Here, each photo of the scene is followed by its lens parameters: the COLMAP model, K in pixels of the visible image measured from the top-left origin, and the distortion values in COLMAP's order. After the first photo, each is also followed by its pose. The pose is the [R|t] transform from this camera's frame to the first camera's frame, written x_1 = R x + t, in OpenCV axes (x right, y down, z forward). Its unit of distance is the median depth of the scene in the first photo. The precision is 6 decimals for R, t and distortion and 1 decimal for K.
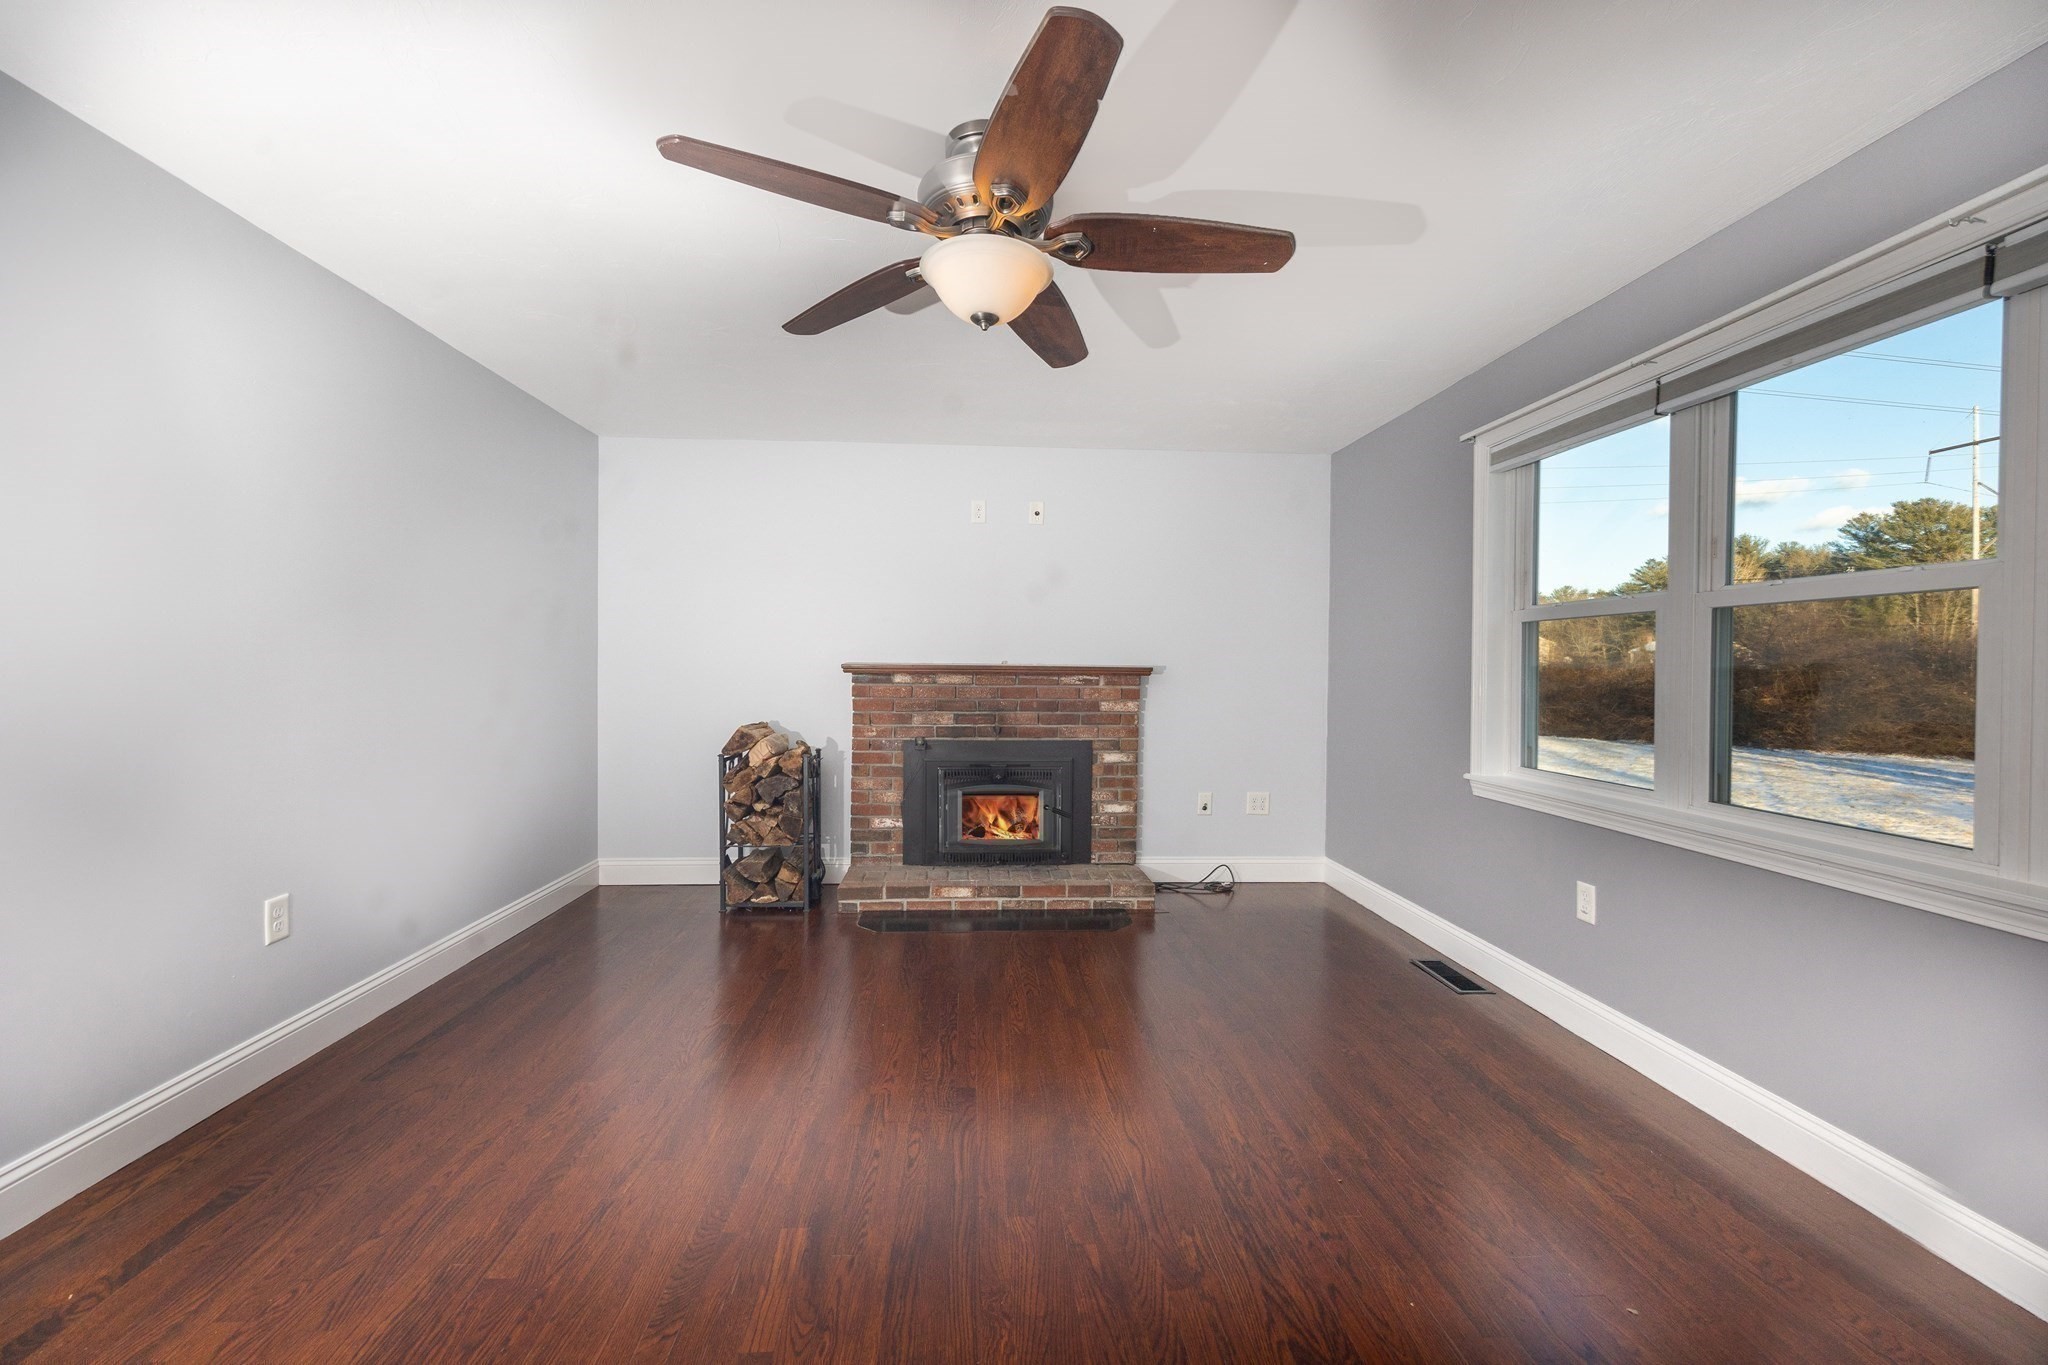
lens RADIAL K [[837.7, 0, 1024.0], [0, 837.7, 682.5], [0, 0, 1]] dist [-0.000561, 0.000165]
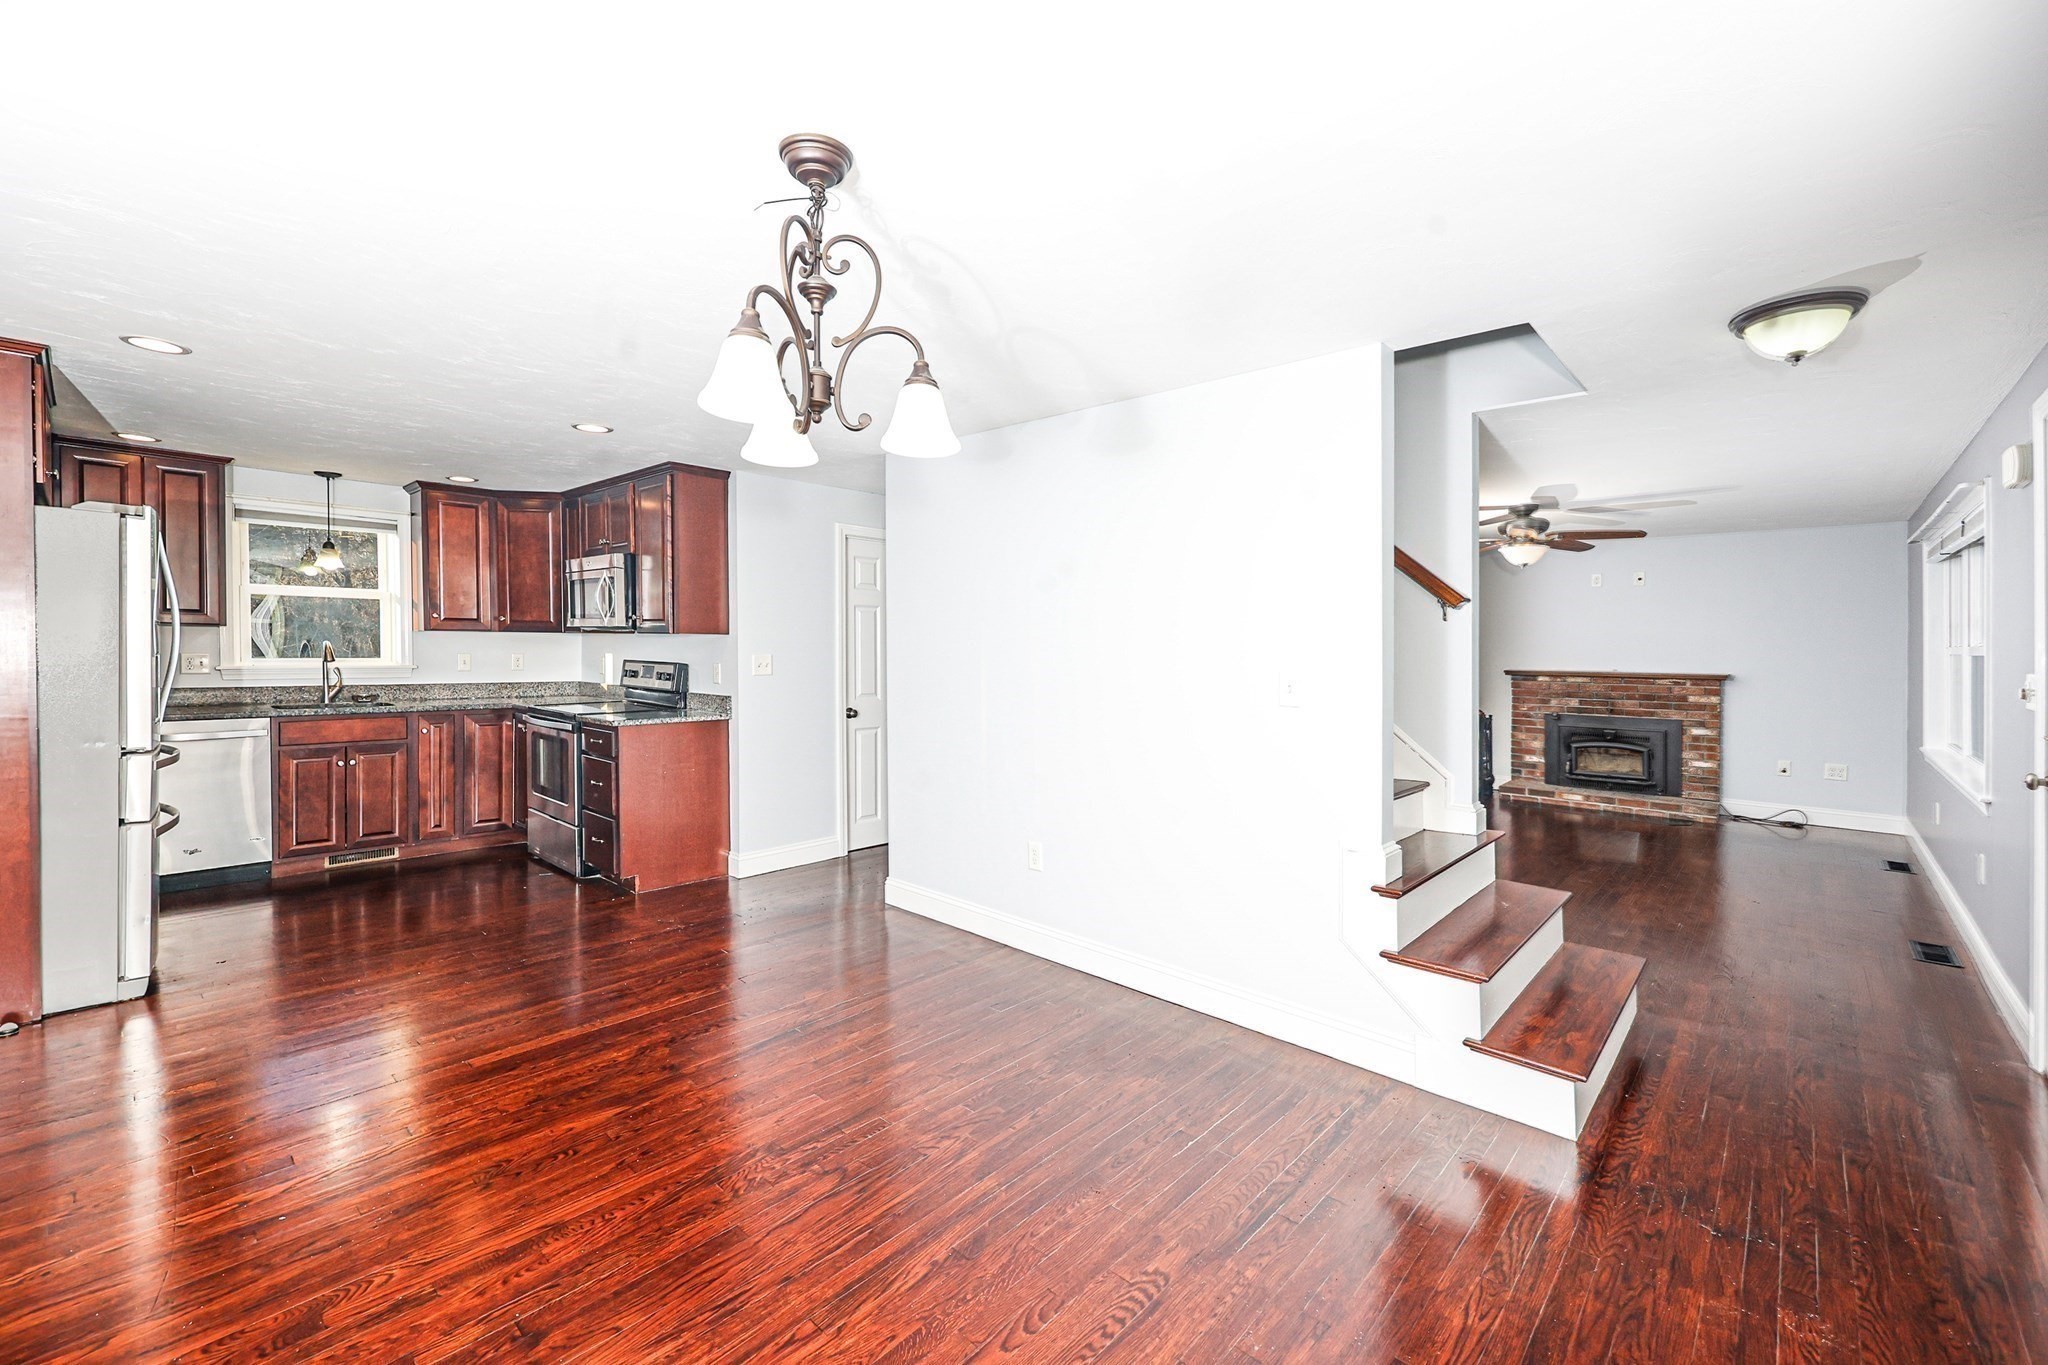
lens RADIAL K [[841.8, 0, 1022.3], [0, 841.8, 652.5], [0, 0, 1]] dist [0.008979, -0.000075]
pose [[0.693627, -0.000727, -0.720334, 0.379336], [-0.012116, 0.999846, -0.012676, -0.024592], [0.720232, 0.017519, 0.693512, -1.049911]]
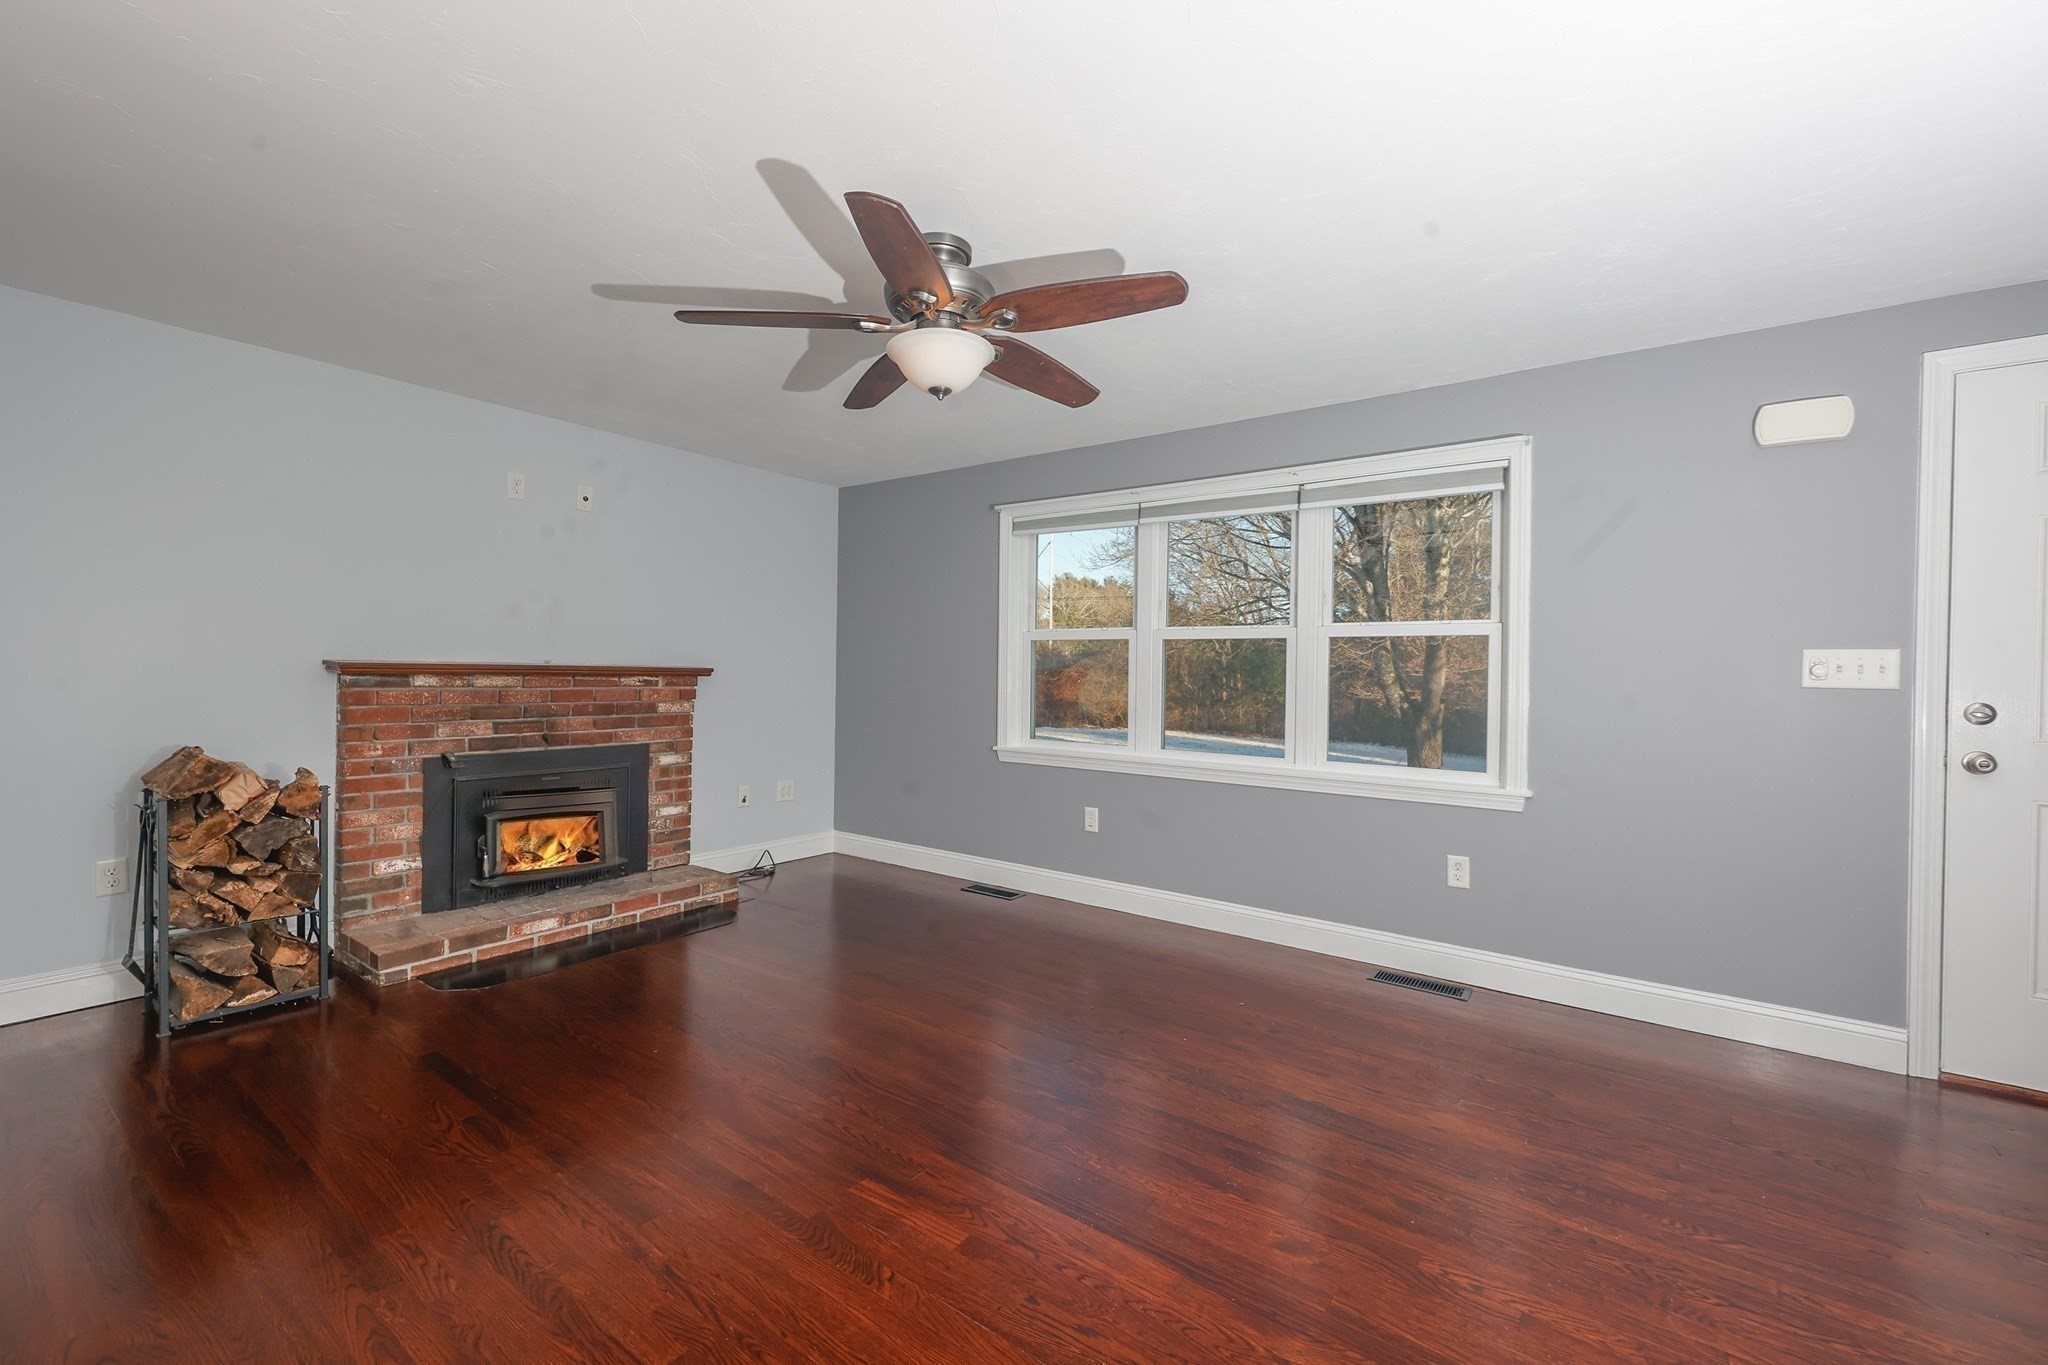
lens RADIAL K [[832.0, 0, 1024.0], [0, 832.0, 682.5], [0, 0, 1]] dist [0.011246, 0.000315]
pose [[0.642019, -0.008127, 0.766645, -0.386256], [0.004640, 0.999967, 0.006714, -0.005700], [-0.766674, -0.000754, 0.642036, 0.050279]]
